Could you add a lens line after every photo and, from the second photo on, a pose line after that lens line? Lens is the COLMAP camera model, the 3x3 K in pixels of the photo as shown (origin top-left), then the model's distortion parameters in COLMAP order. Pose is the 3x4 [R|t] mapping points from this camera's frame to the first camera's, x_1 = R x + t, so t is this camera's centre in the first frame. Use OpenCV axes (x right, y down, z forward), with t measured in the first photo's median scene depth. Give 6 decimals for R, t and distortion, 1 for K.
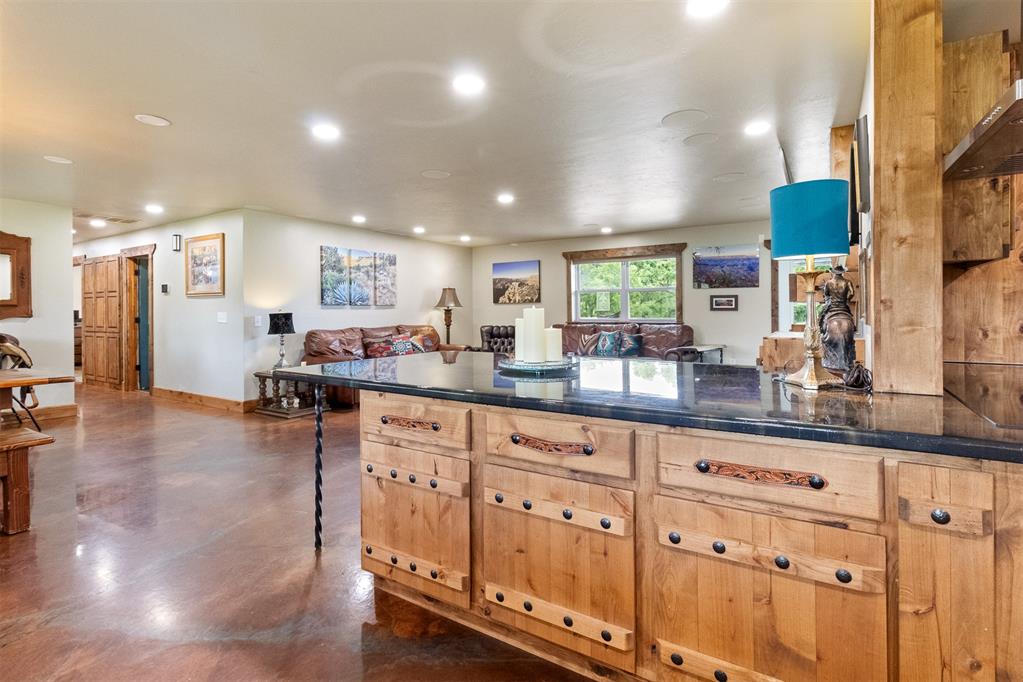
lens RADIAL K [[490.9, 0, 525.2], [0, 490.9, 320.6], [0, 0, 1]] dist [0.000150, 0.000207]
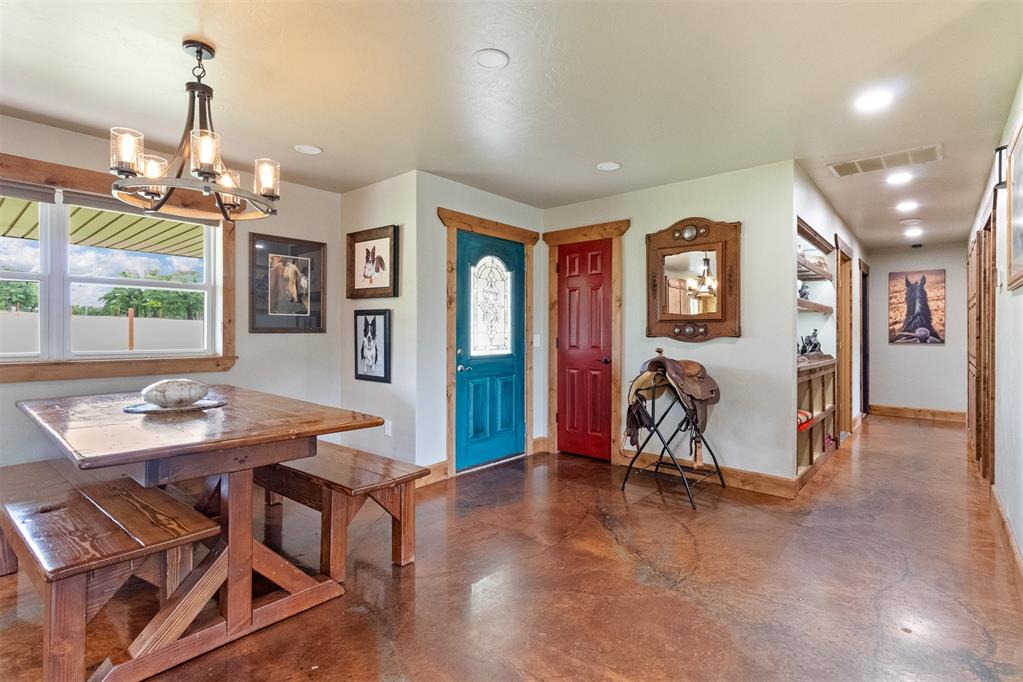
lens RADIAL K [[490.9, 0, 516.7], [0, 490.9, 332.5], [0, 0, 1]] dist [0.000150, 0.000207]
pose [[-0.144488, 0.002155, -0.989504, -0.210703], [-0.022763, 0.999726, 0.005501, -0.007728], [0.989245, 0.023318, -0.144399, 0.589354]]
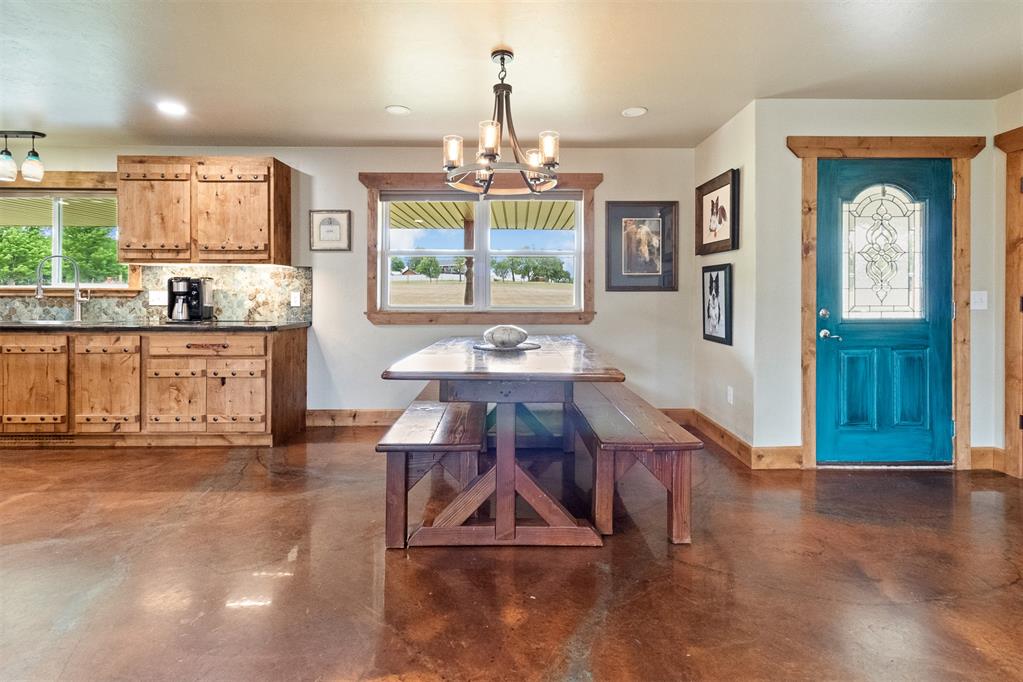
lens RADIAL K [[490.9, 0, 524.7], [0, 490.9, 296.9], [0, 0, 1]] dist [0.000150, 0.000207]
pose [[-0.838935, 0.003452, -0.544221, -0.288990], [-0.009020, 0.999754, 0.020246, -0.002096], [0.544157, 0.021894, -0.838697, 0.667828]]
